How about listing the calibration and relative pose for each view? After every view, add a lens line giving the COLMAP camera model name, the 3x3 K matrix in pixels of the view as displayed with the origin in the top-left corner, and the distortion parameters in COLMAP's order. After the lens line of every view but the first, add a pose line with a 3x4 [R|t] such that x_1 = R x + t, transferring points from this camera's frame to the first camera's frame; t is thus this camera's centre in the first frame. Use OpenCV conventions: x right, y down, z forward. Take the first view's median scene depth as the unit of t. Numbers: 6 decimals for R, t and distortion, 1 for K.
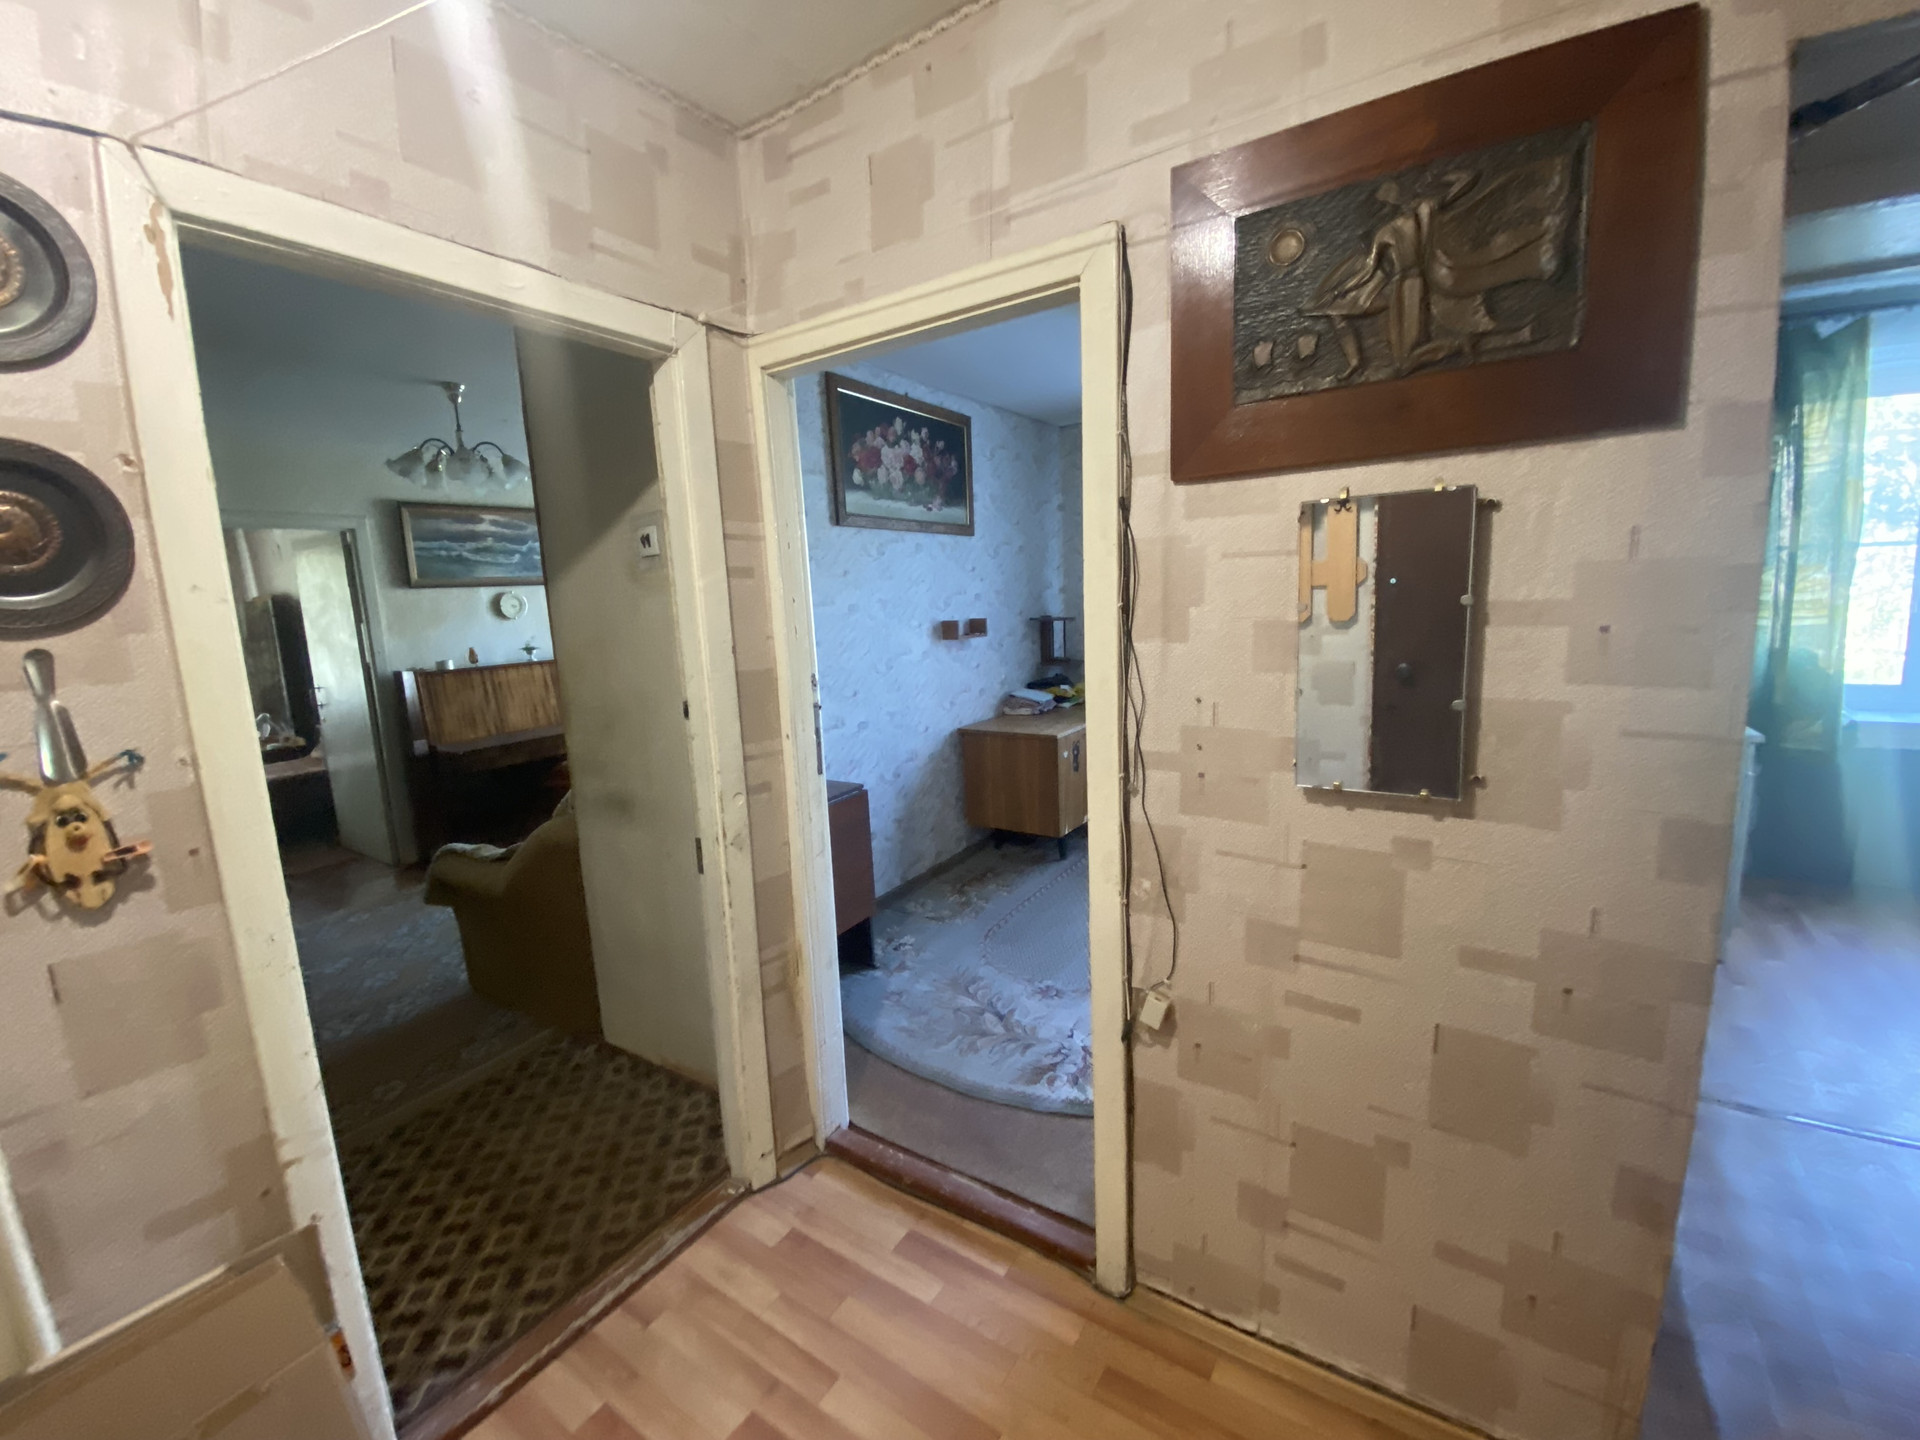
lens RADIAL K [[777.5, 0, 960.2], [0, 777.5, 709.1], [0, 0, 1]] dist [-0.019127, -0.001956]
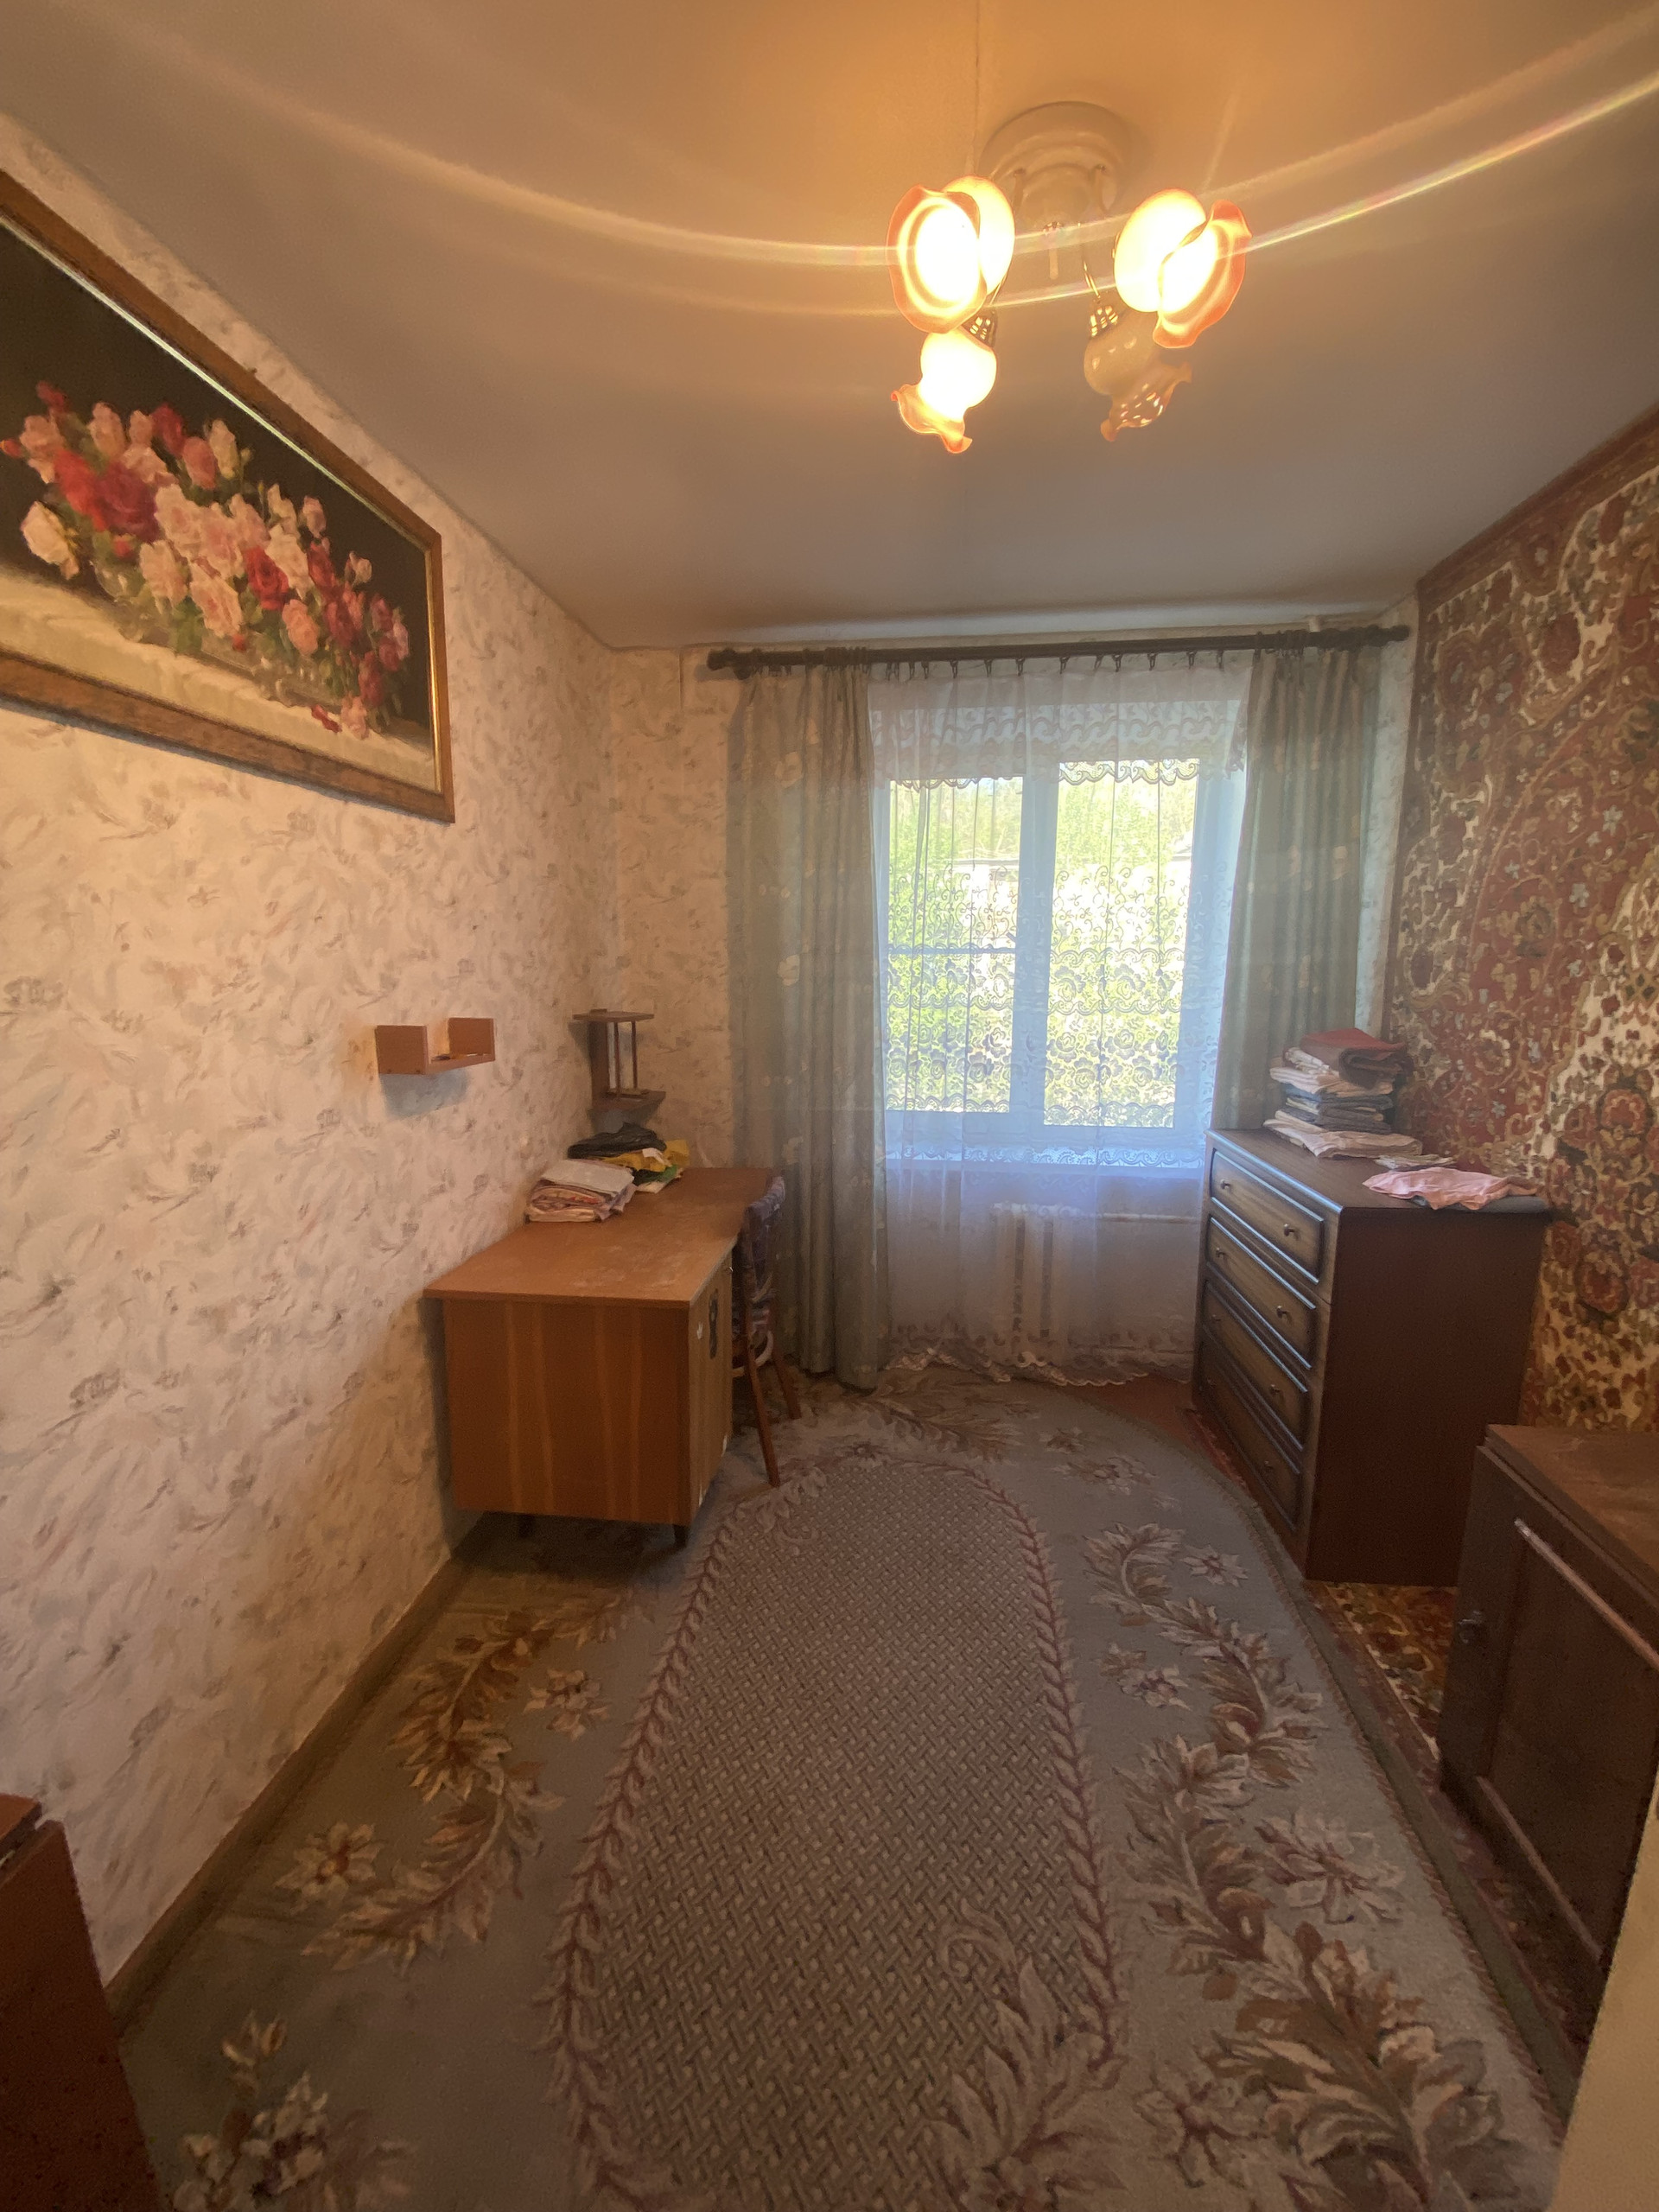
lens RADIAL K [[895.7, 0, 828.9], [0, 895.7, 1101.5], [0, 0, 1]] dist [-0.019127, -0.001956]
pose [[0.899123, -0.024327, 0.437019, -0.015611], [0.025316, 0.999673, 0.003561, -0.074204], [-0.436963, 0.007862, 0.899445, 0.524146]]
